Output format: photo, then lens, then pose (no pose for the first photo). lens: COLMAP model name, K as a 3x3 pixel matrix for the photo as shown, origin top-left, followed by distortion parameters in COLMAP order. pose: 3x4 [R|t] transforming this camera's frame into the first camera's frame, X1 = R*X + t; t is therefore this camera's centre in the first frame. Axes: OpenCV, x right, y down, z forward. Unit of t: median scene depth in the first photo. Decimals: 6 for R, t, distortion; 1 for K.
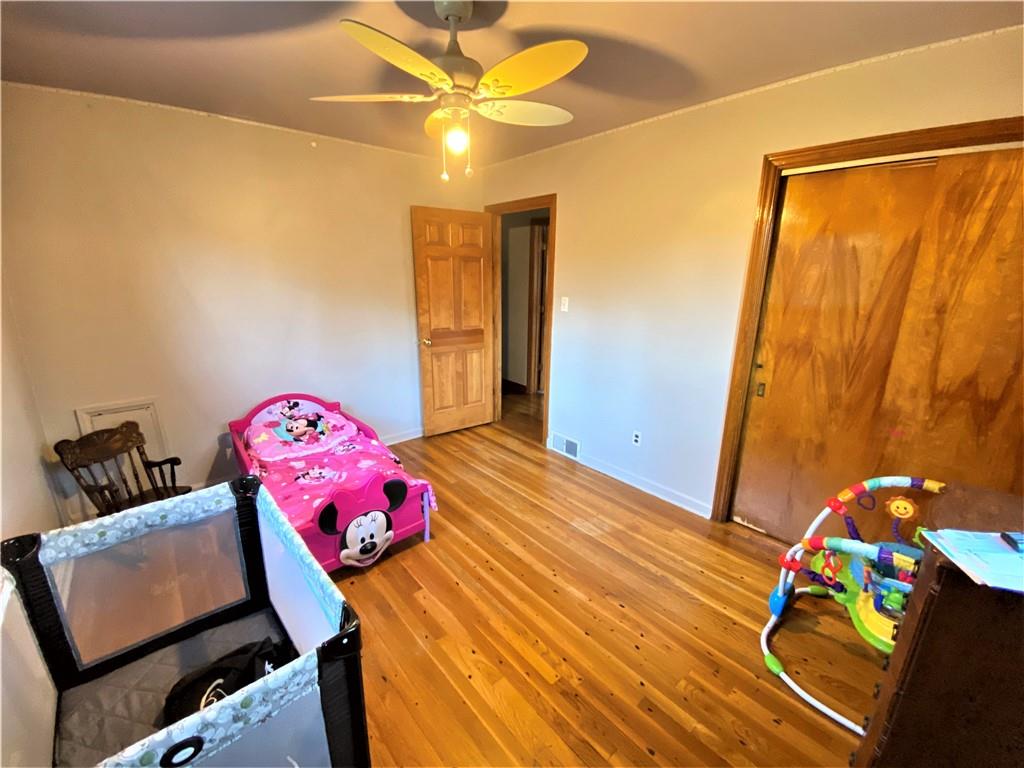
lens RADIAL K [[416.8, 0, 509.2], [0, 416.8, 382.4], [0, 0, 1]] dist [0.018543, -0.018747]
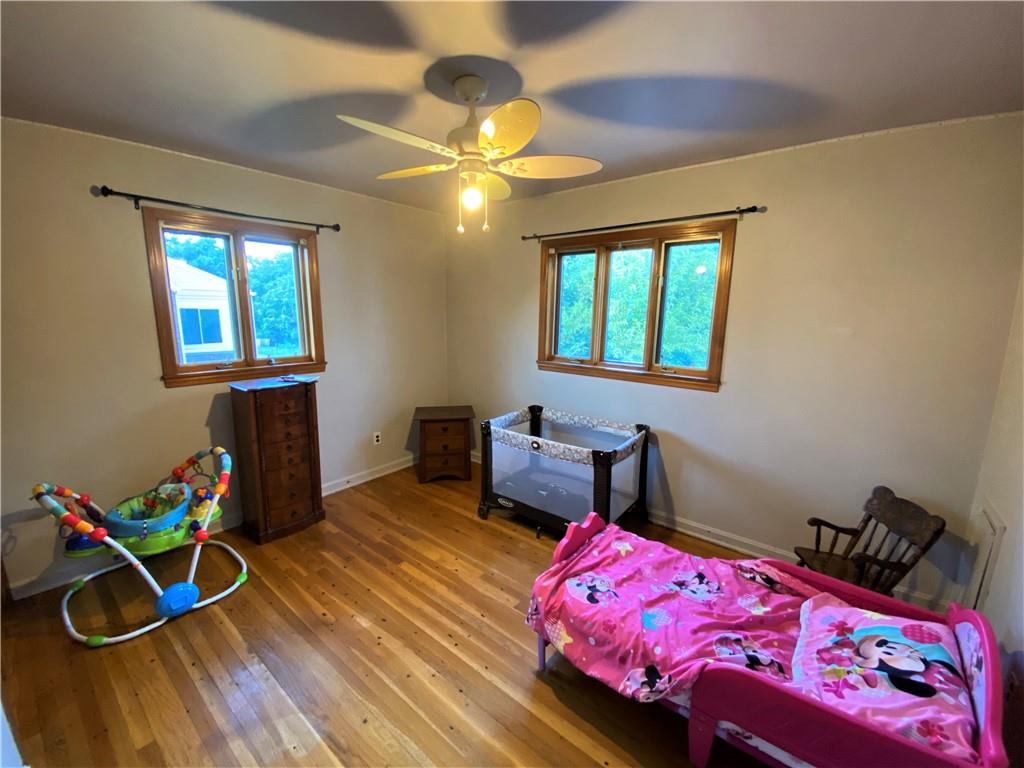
lens RADIAL K [[416.8, 0, 509.2], [0, 416.8, 382.4], [0, 0, 1]] dist [0.018543, -0.018747]
pose [[-0.984624, 0.011614, -0.174301, -0.016901], [-0.063894, 0.904705, 0.421220, -0.454280], [0.162583, 0.425880, -0.890052, 1.652398]]
